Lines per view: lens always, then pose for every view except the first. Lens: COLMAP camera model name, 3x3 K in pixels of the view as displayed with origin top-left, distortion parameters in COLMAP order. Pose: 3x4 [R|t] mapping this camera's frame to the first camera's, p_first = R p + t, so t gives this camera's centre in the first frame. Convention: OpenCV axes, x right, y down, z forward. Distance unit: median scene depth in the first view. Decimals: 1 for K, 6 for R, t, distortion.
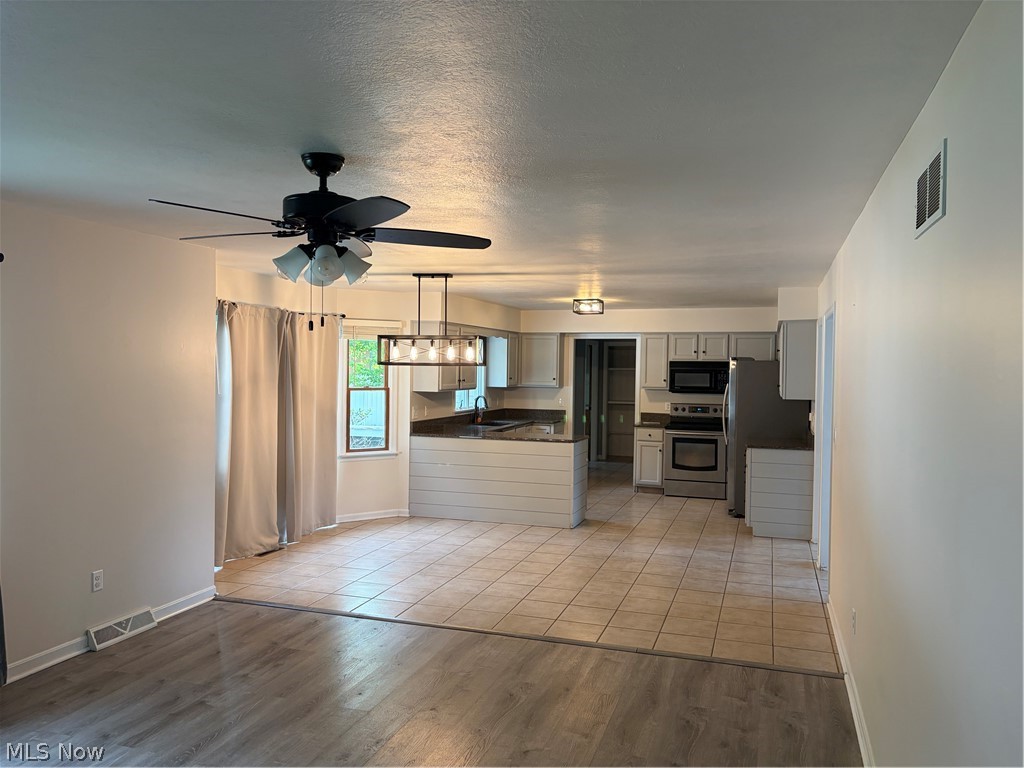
lens RADIAL K [[769.9, 0, 515.1], [0, 769.9, 385.5], [0, 0, 1]] dist [0.061687, -0.069076]
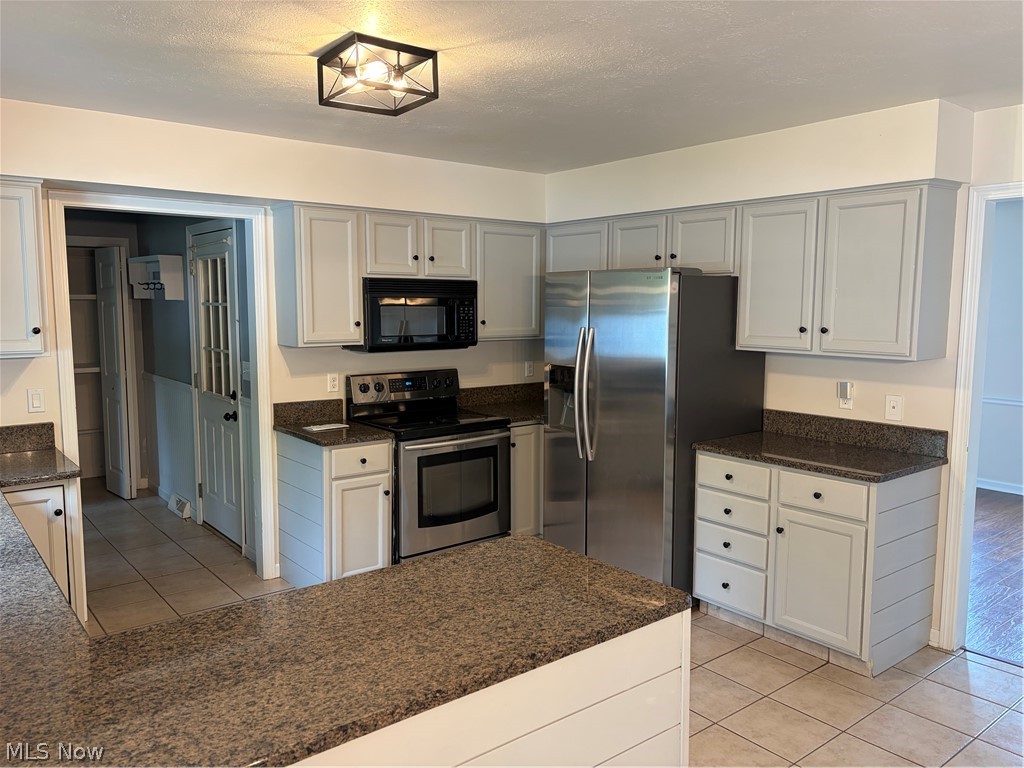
lens RADIAL K [[769.9, 0, 521.5], [0, 769.9, 384.9], [0, 0, 1]] dist [0.061687, -0.069076]
pose [[0.536643, -0.102869, 0.837515, -0.141993], [0.024025, 0.994002, 0.106695, -0.020335], [-0.843467, -0.037135, 0.535896, 0.873351]]
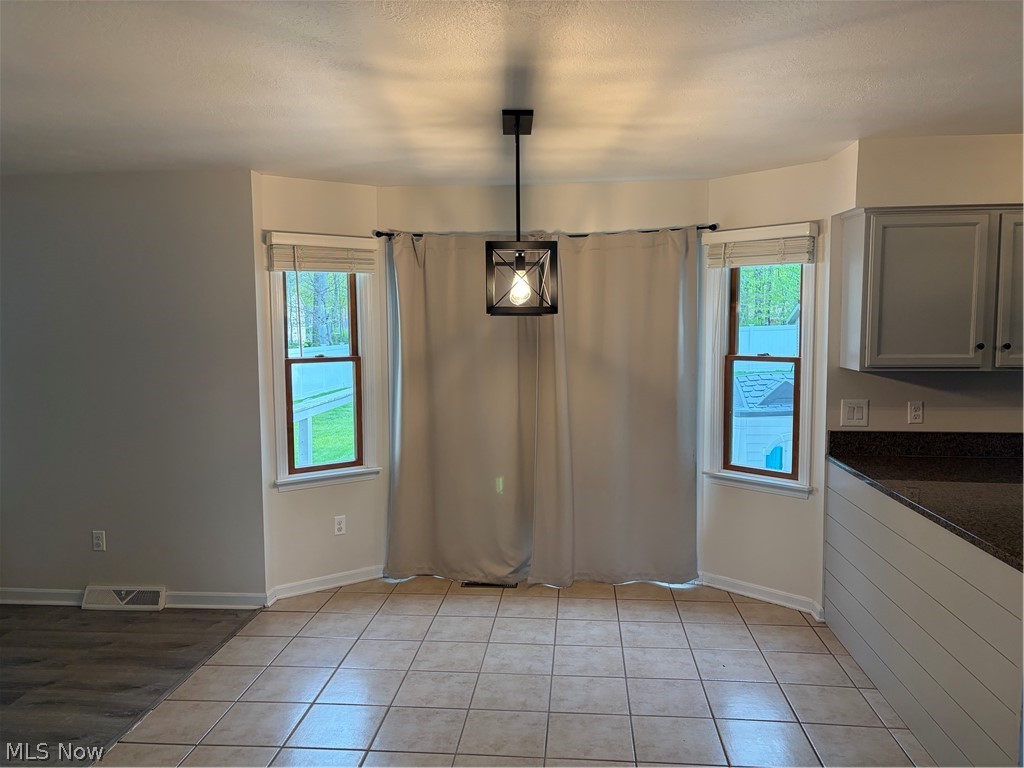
lens RADIAL K [[769.9, 0, 511.7], [0, 769.9, 389.9], [0, 0, 1]] dist [0.061687, -0.069076]
pose [[0.229376, 0.077579, -0.970241, 0.294395], [-0.013008, 0.996974, 0.076641, -0.012938], [0.973251, -0.004959, 0.229691, 0.714796]]
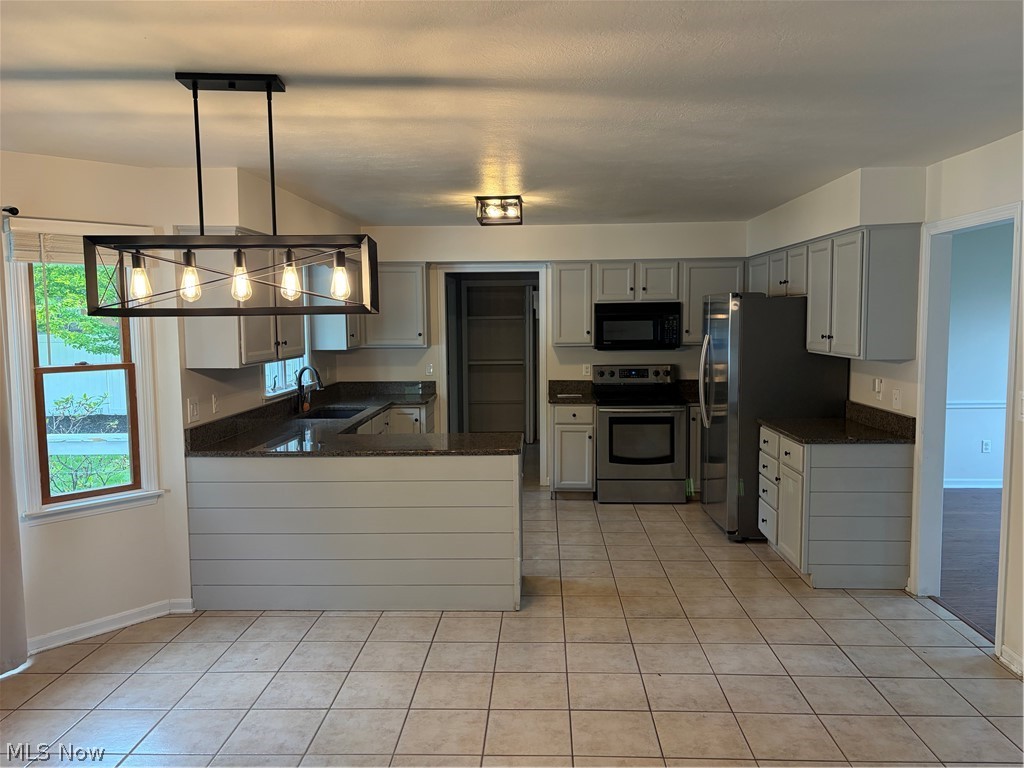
lens RADIAL K [[769.9, 0, 515.9], [0, 769.9, 385.8], [0, 0, 1]] dist [0.061687, -0.069076]
pose [[0.959856, -0.047231, 0.276488, -0.068605], [0.029080, 0.997166, 0.069385, -0.010485], [-0.278981, -0.058559, 0.958509, 0.463137]]
